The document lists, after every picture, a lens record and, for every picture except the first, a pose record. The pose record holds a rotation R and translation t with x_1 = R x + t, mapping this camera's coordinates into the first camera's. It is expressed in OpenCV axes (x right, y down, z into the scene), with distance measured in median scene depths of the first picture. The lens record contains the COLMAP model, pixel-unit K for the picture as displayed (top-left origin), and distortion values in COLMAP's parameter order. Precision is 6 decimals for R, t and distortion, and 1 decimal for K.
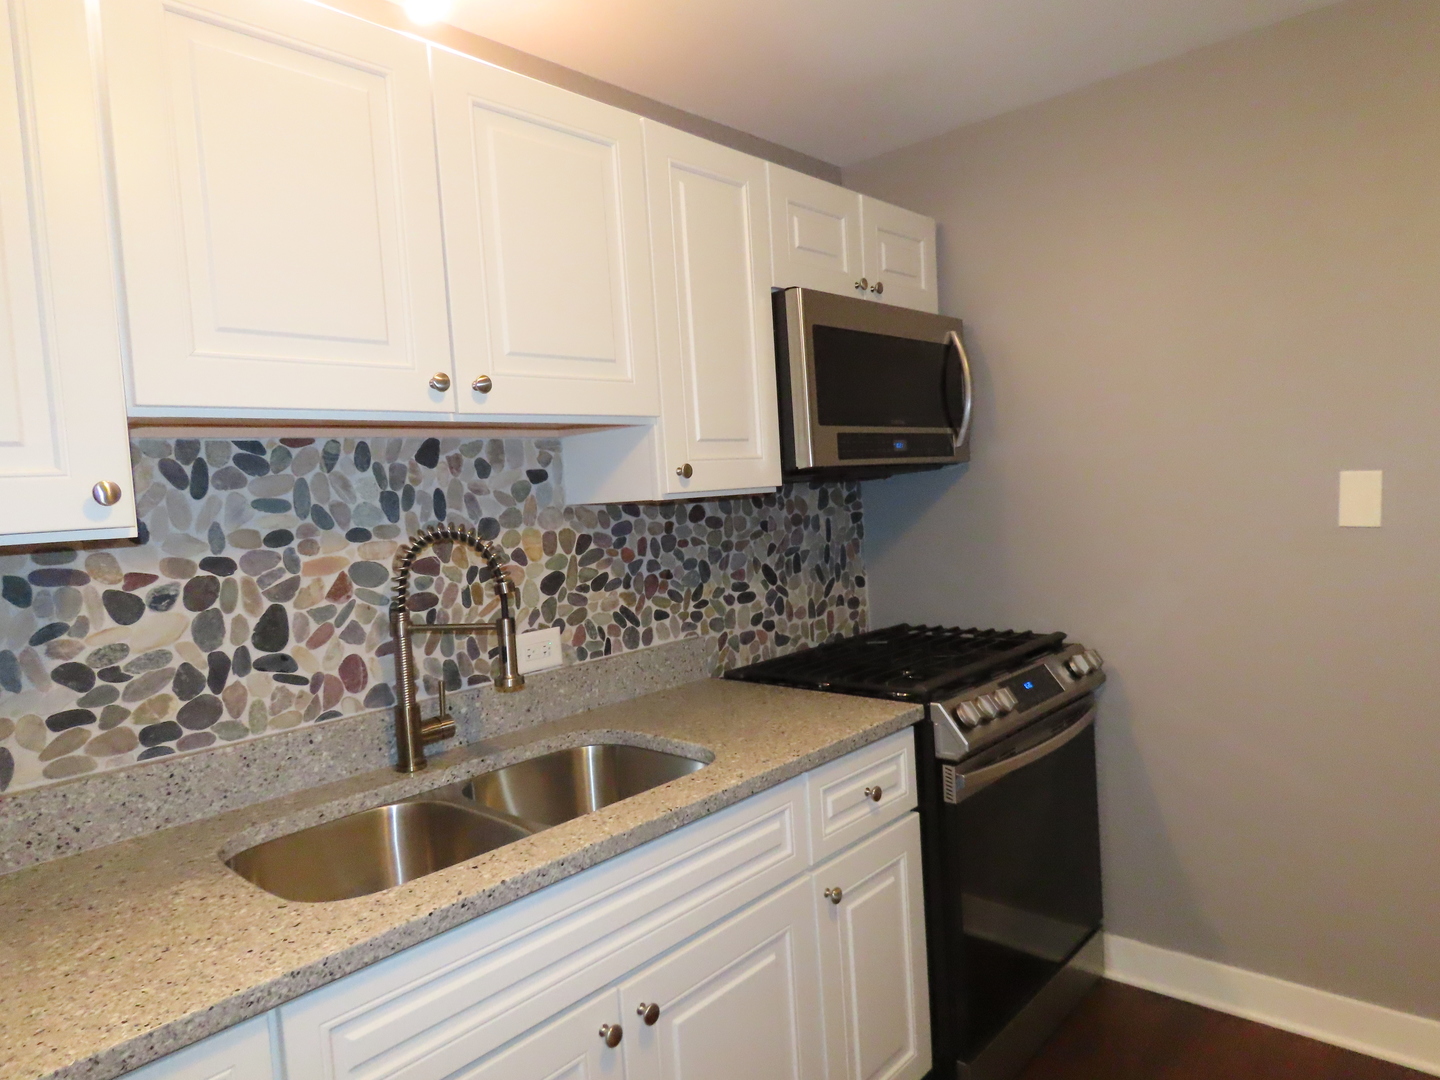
lens RADIAL K [[903.1, 0, 732.3], [0, 903.1, 540.2], [0, 0, 1]] dist [-0.013705, 0.002720]
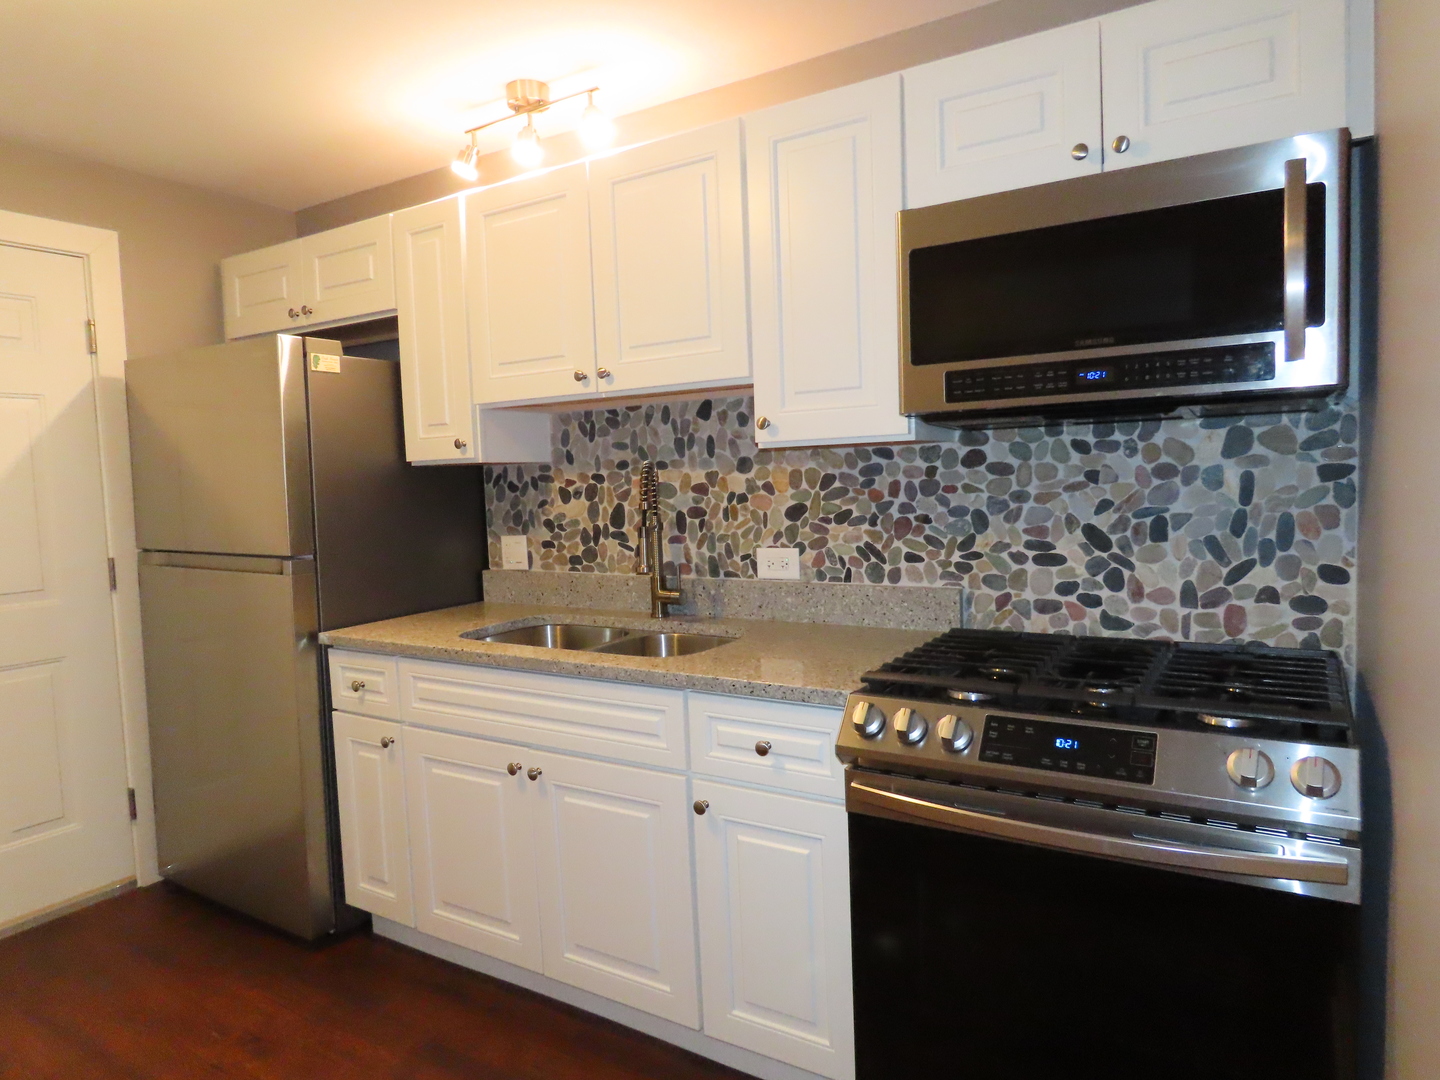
lens RADIAL K [[903.1, 0, 719.5], [0, 903.1, 543.0], [0, 0, 1]] dist [-0.013705, 0.002720]
pose [[0.178911, 0.138702, -0.974039, 1.140627], [-0.024144, 0.990334, 0.136587, -0.087627], [0.983569, -0.000919, 0.180530, 0.793713]]
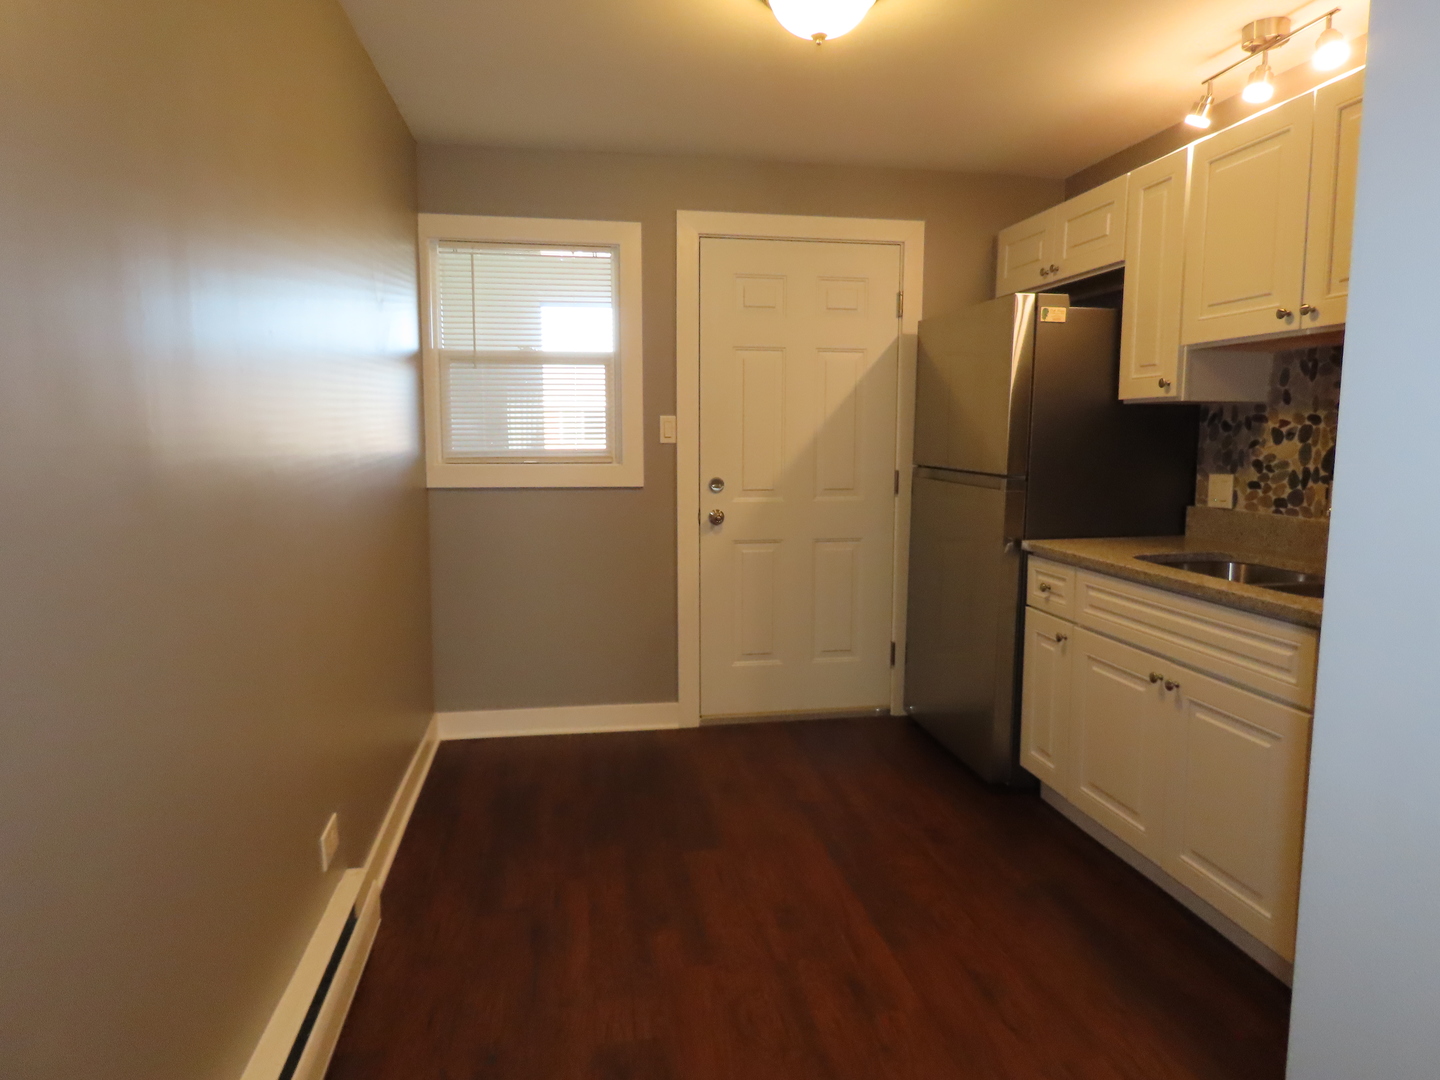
lens RADIAL K [[903.1, 0, 715.2], [0, 903.1, 540.6], [0, 0, 1]] dist [-0.013705, 0.002720]
pose [[-0.619844, 0.164694, -0.767248, 1.368220], [0.009197, 0.979186, 0.202757, -0.094169], [0.784671, 0.118622, -0.608457, 1.028596]]
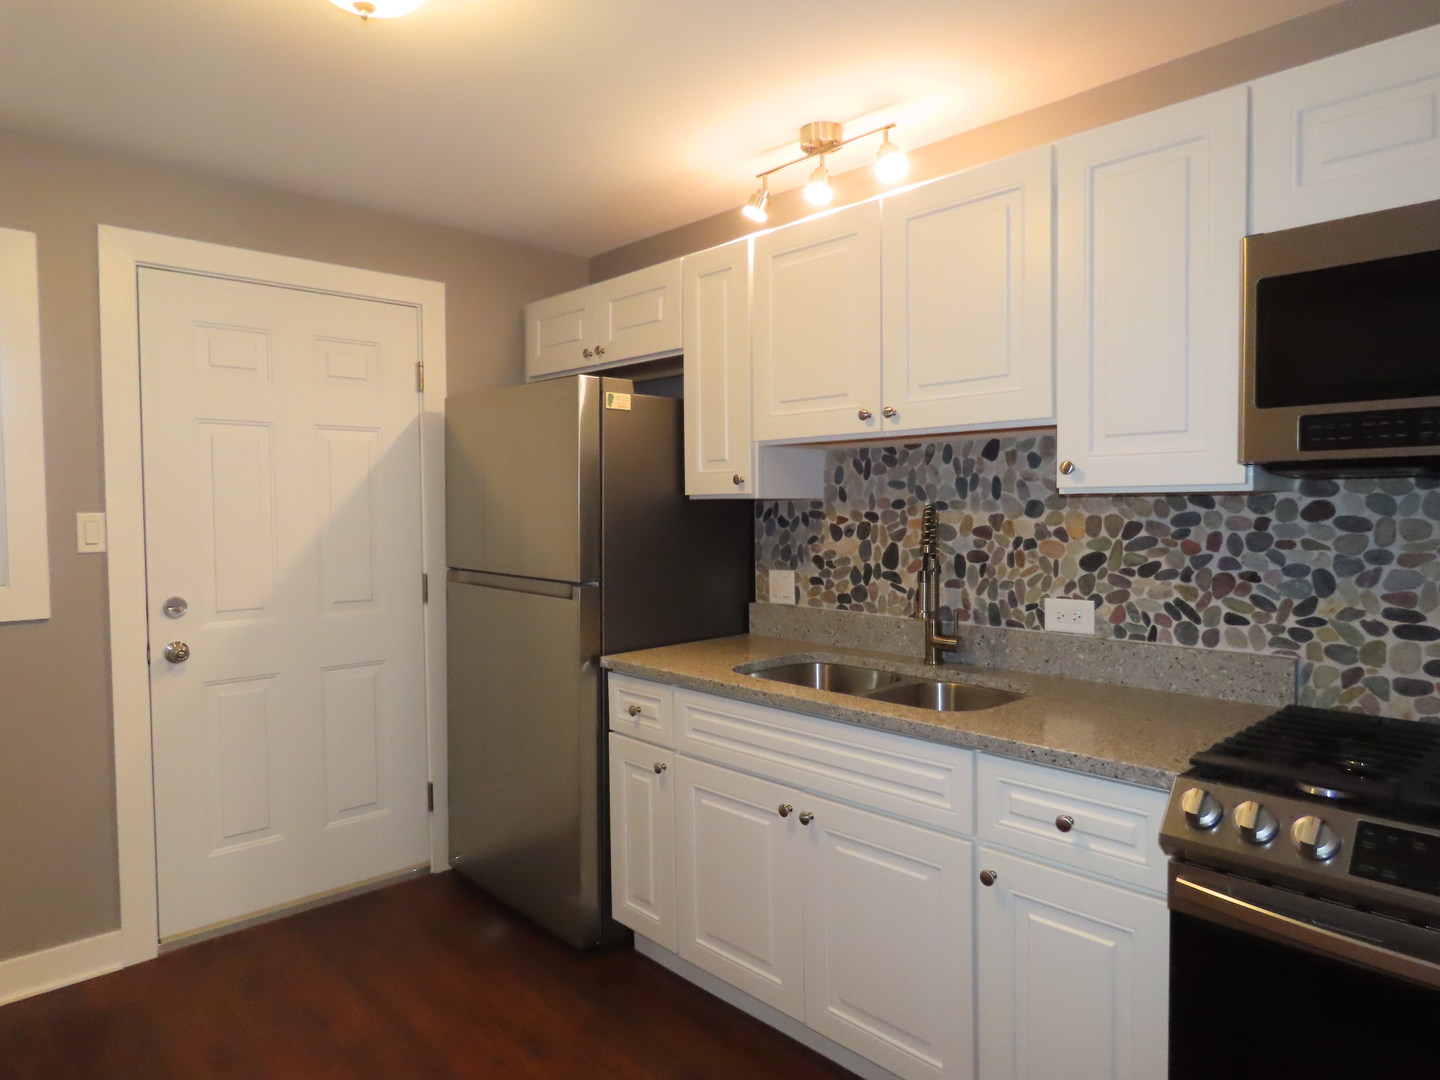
lens RADIAL K [[903.1, 0, 716.4], [0, 903.1, 542.2], [0, 0, 1]] dist [-0.013705, 0.002720]
pose [[-0.082073, 0.113229, -0.990173, 1.109942], [-0.031874, 0.992719, 0.116162, -0.107338], [0.996116, 0.041095, -0.077867, 0.724898]]
